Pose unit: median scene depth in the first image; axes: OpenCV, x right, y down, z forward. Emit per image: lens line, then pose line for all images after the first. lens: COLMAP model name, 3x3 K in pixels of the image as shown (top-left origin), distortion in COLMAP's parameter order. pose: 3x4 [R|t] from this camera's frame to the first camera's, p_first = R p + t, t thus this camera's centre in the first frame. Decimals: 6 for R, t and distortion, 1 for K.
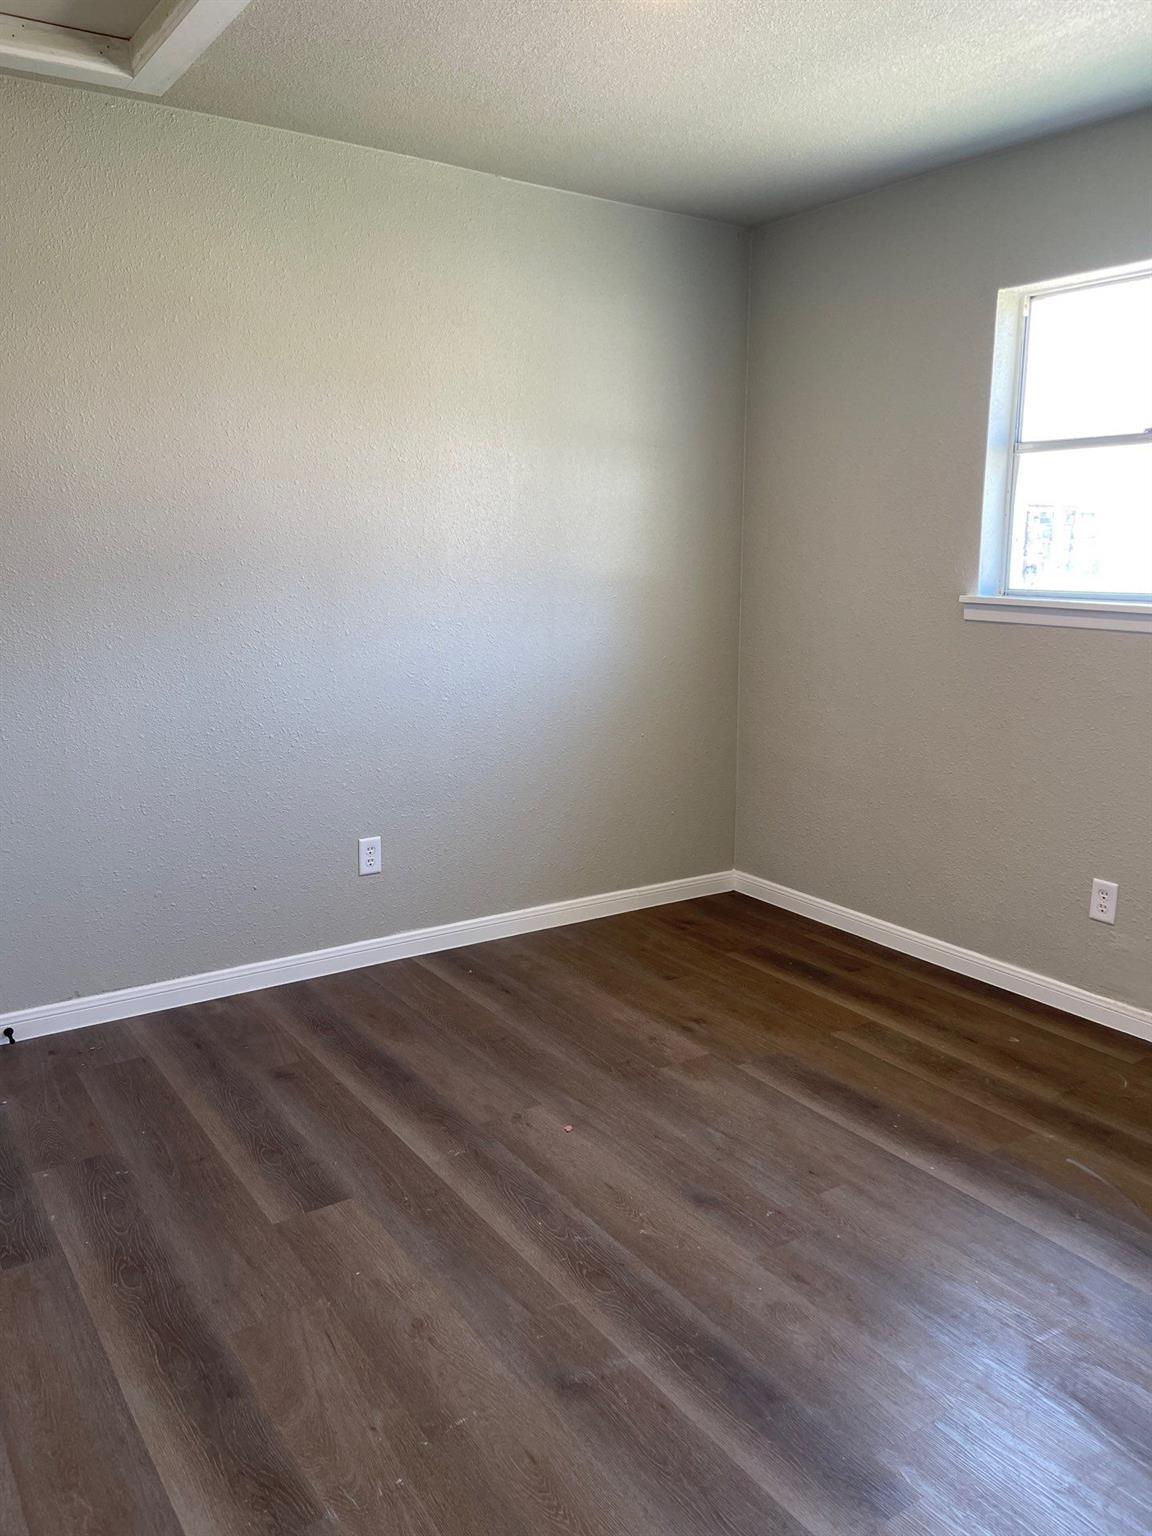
lens RADIAL K [[1193.6, 0, 576.0], [0, 1193.6, 768.0], [0, 0, 1]] dist [0.004559, 0.001990]
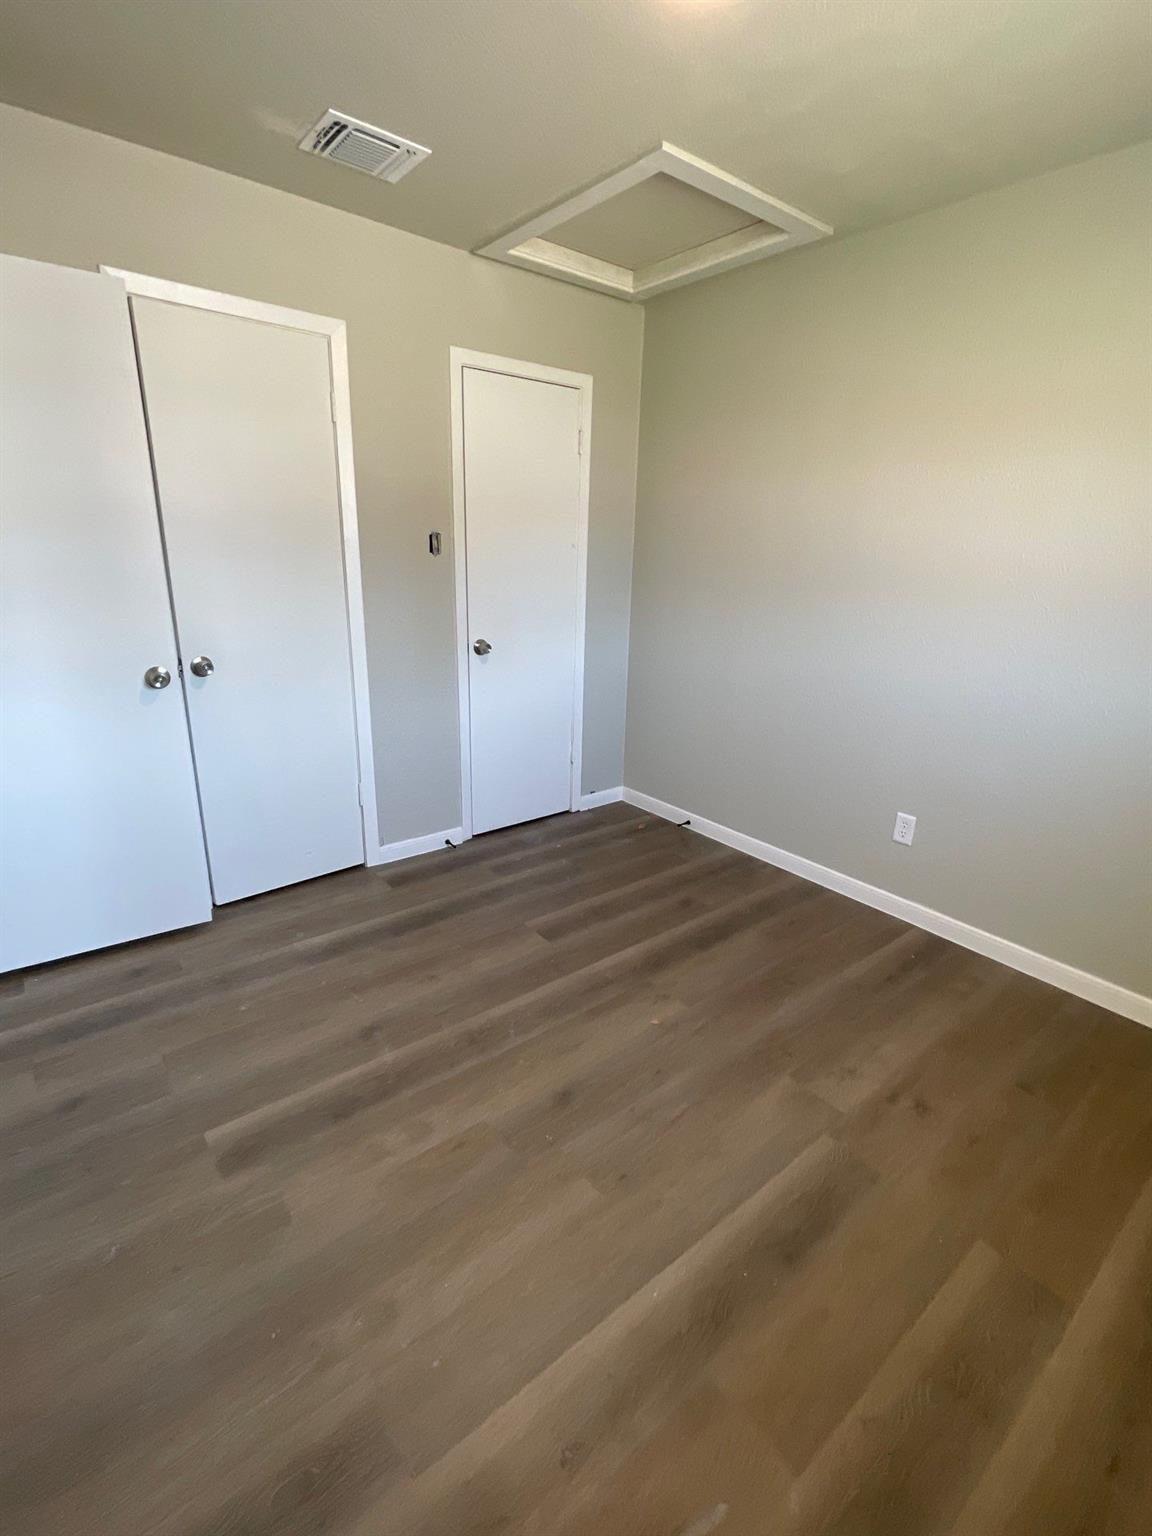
lens RADIAL K [[701.3, 0, 576.0], [0, 701.3, 768.0], [0, 0, 1]] dist [0.000158, 0.000116]
pose [[0.076671, 0.307463, -0.948466, 0.595051], [-0.217830, 0.933452, 0.284987, -0.152298], [0.972971, 0.184754, 0.138543, 0.705249]]
